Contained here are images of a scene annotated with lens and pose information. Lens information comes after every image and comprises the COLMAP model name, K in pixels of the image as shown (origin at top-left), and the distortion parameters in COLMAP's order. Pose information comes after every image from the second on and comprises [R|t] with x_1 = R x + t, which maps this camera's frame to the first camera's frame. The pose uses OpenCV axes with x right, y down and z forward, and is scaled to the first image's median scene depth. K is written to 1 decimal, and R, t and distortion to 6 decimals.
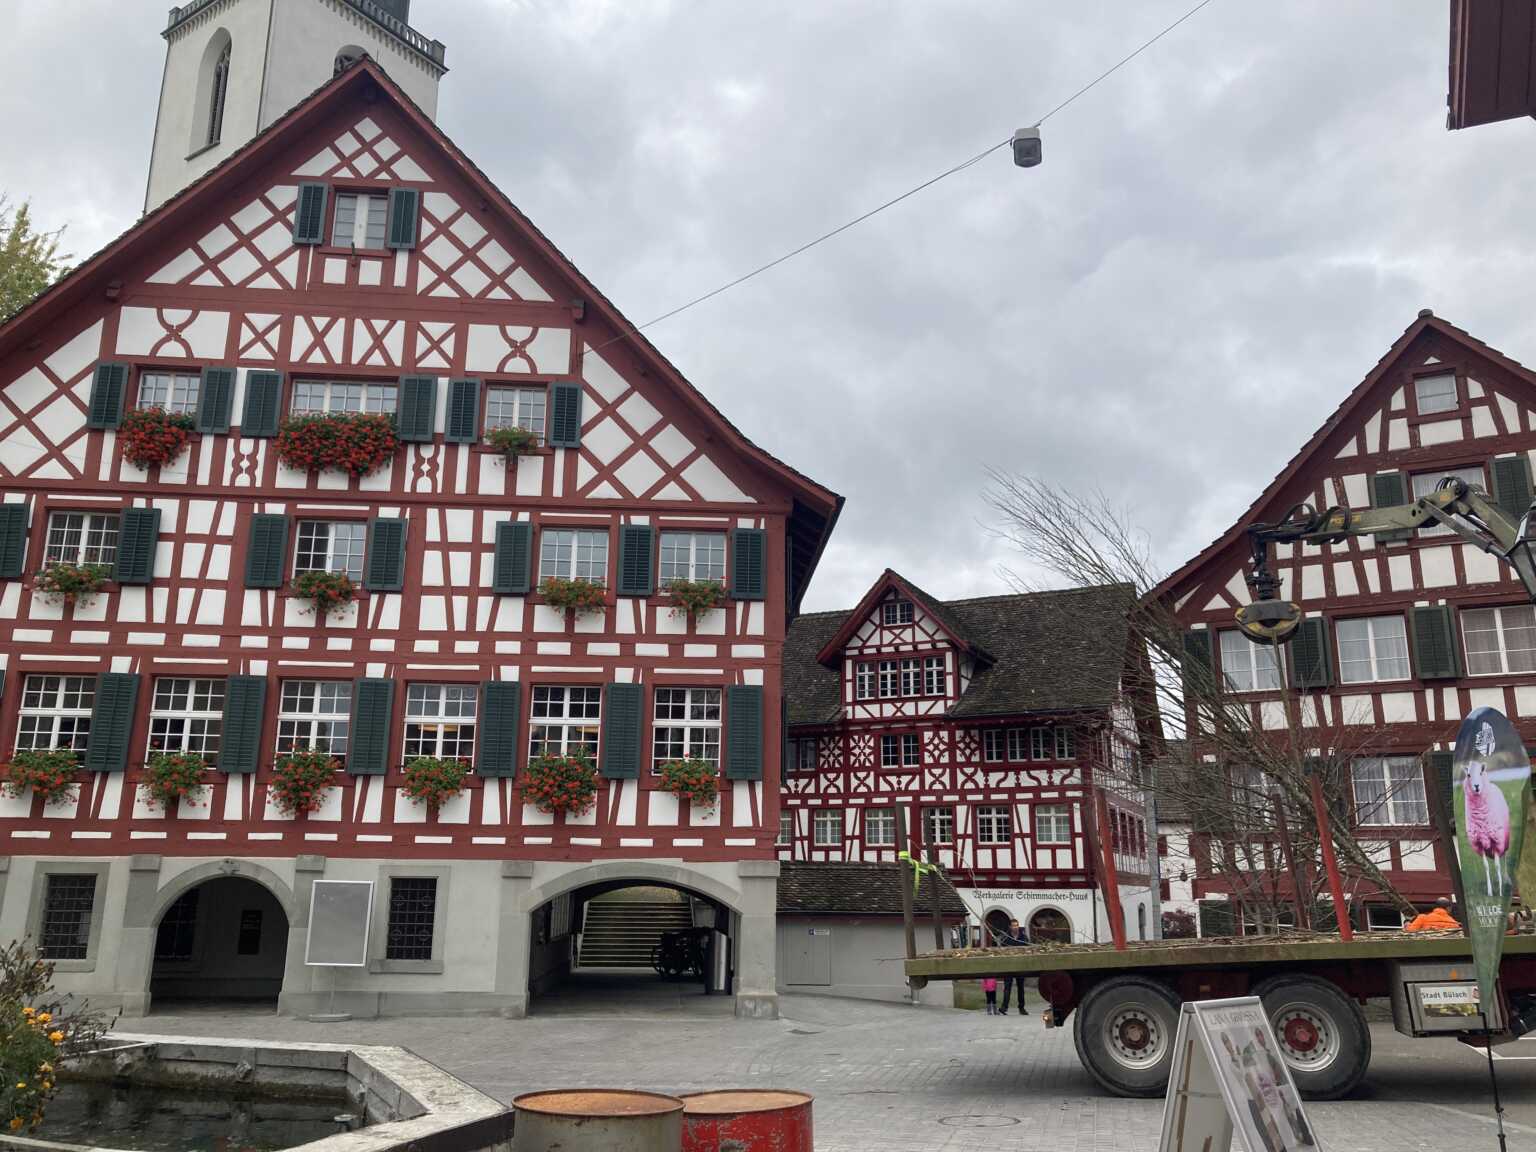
lens RADIAL K [[1126.3, 0, 774.5], [0, 1126.3, 575.5], [0, 0, 1]] dist [0.040764, -0.028506]
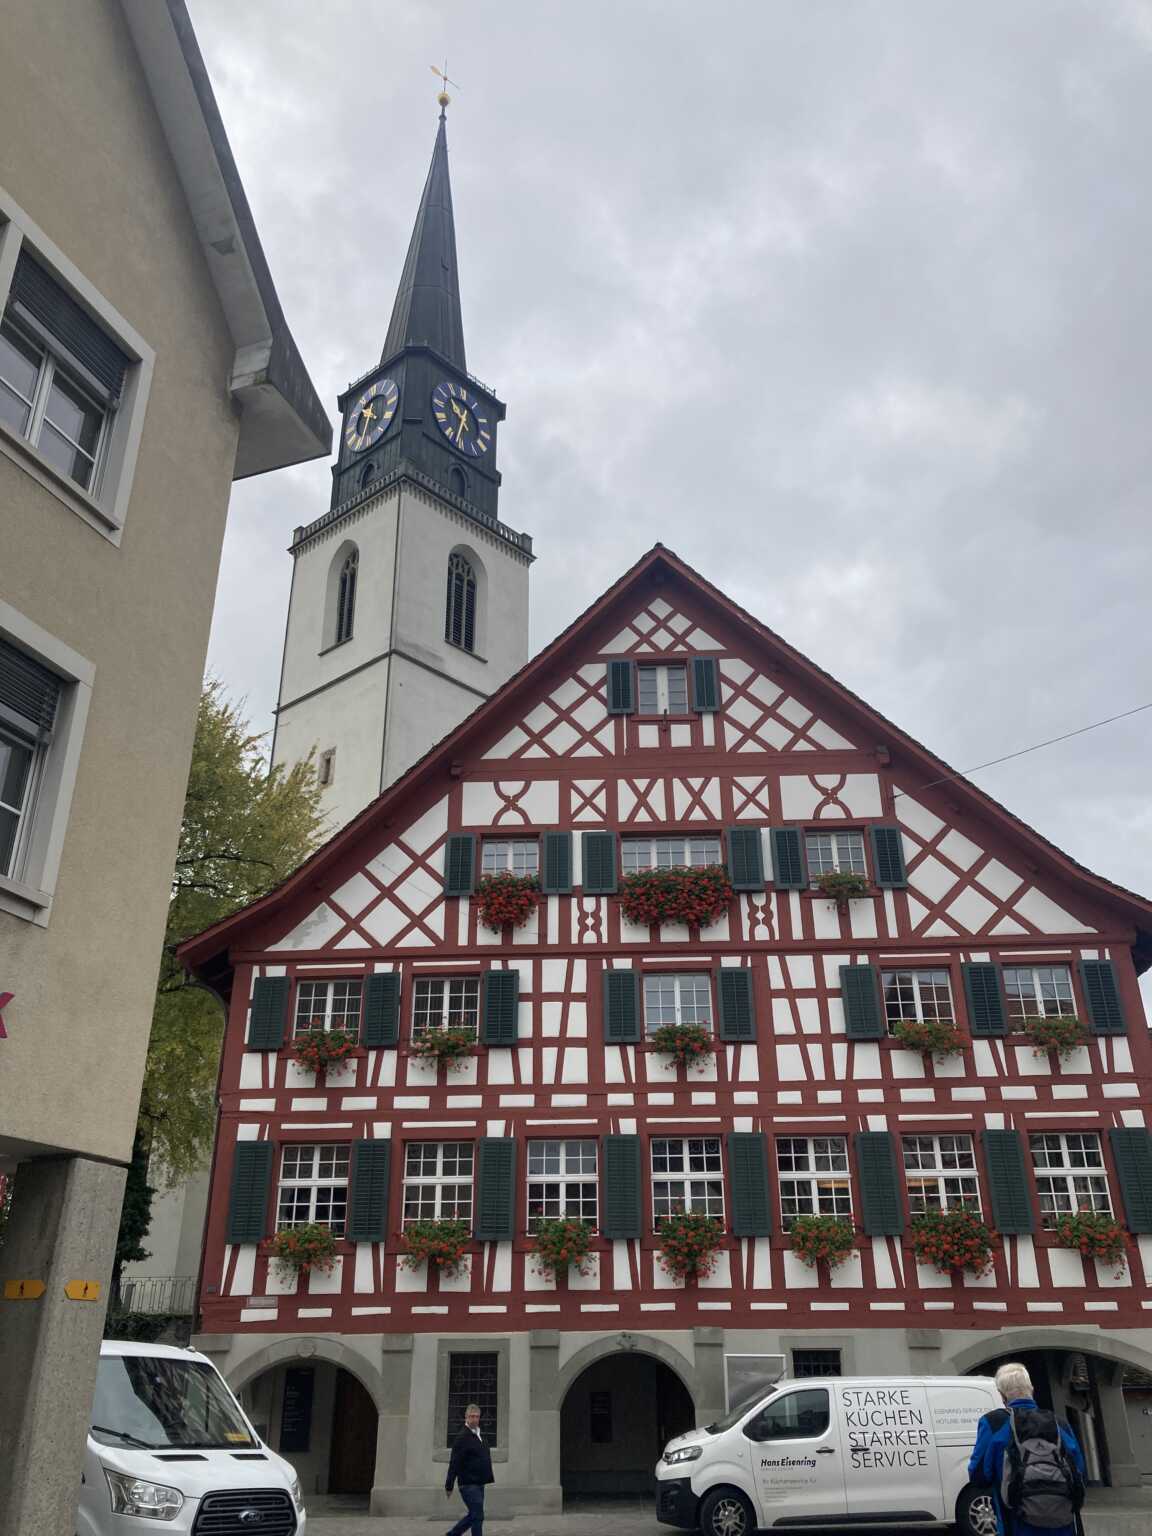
lens RADIAL K [[1126.3, 0, 589.5], [0, 1126.3, 802.6], [0, 0, 1]] dist [0.040764, -0.028506]
pose [[0.994578, -0.063733, -0.082176, -0.376518], [0.047218, 0.980803, -0.189199, -0.010698], [0.092657, 0.184293, 0.978494, -0.027572]]
